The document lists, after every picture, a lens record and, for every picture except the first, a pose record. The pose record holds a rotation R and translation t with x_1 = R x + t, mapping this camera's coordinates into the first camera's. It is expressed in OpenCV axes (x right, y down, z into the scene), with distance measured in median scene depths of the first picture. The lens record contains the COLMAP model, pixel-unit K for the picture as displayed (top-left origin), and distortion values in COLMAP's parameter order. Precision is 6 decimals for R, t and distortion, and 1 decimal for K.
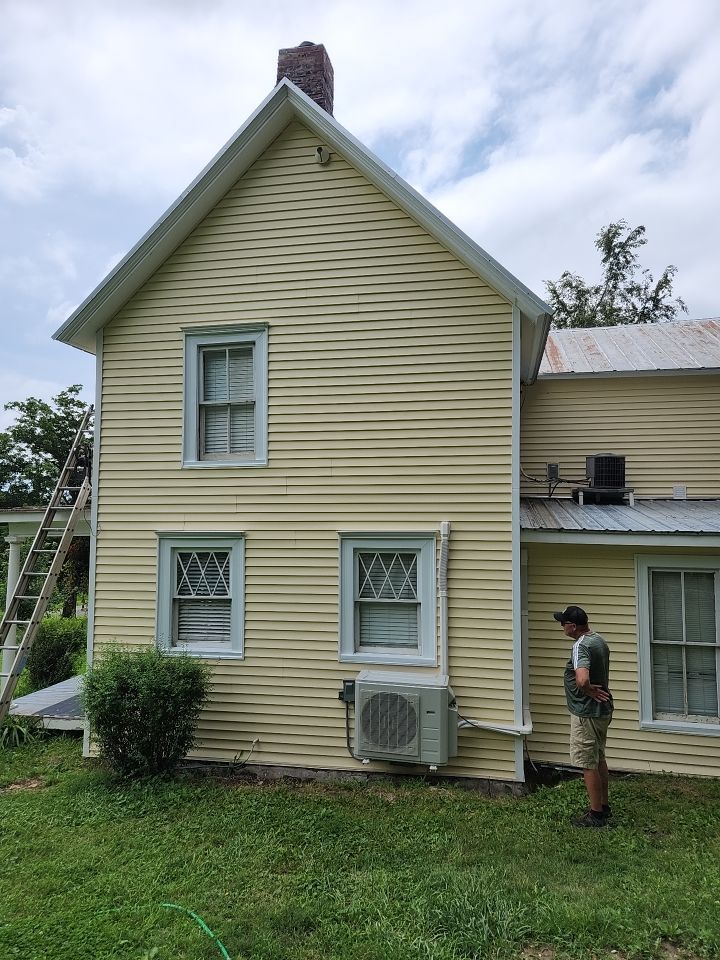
lens RADIAL K [[691.9, 0, 360.3], [0, 691.9, 477.9], [0, 0, 1]] dist [0.040126, 0.000207]
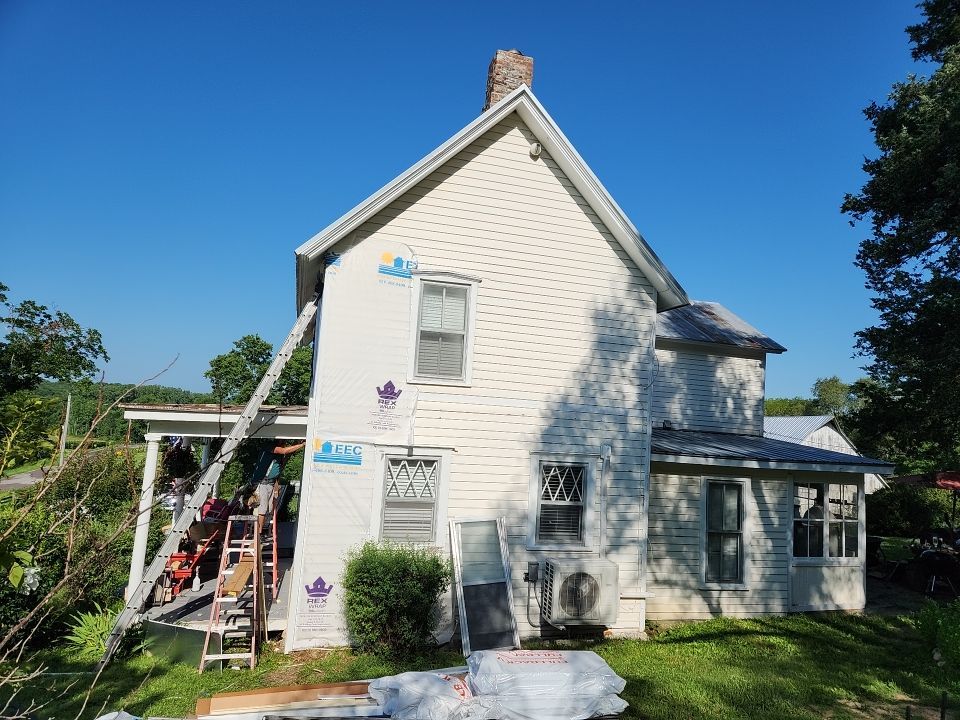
lens RADIAL K [[691.9, 0, 477.4], [0, 691.9, 361.1], [0, 0, 1]] dist [0.040126, 0.000207]
pose [[0.892995, 0.092623, 0.440433, -0.659168], [-0.080289, 0.995682, -0.046601, -0.010109], [-0.442847, 0.006252, 0.896575, -0.079749]]
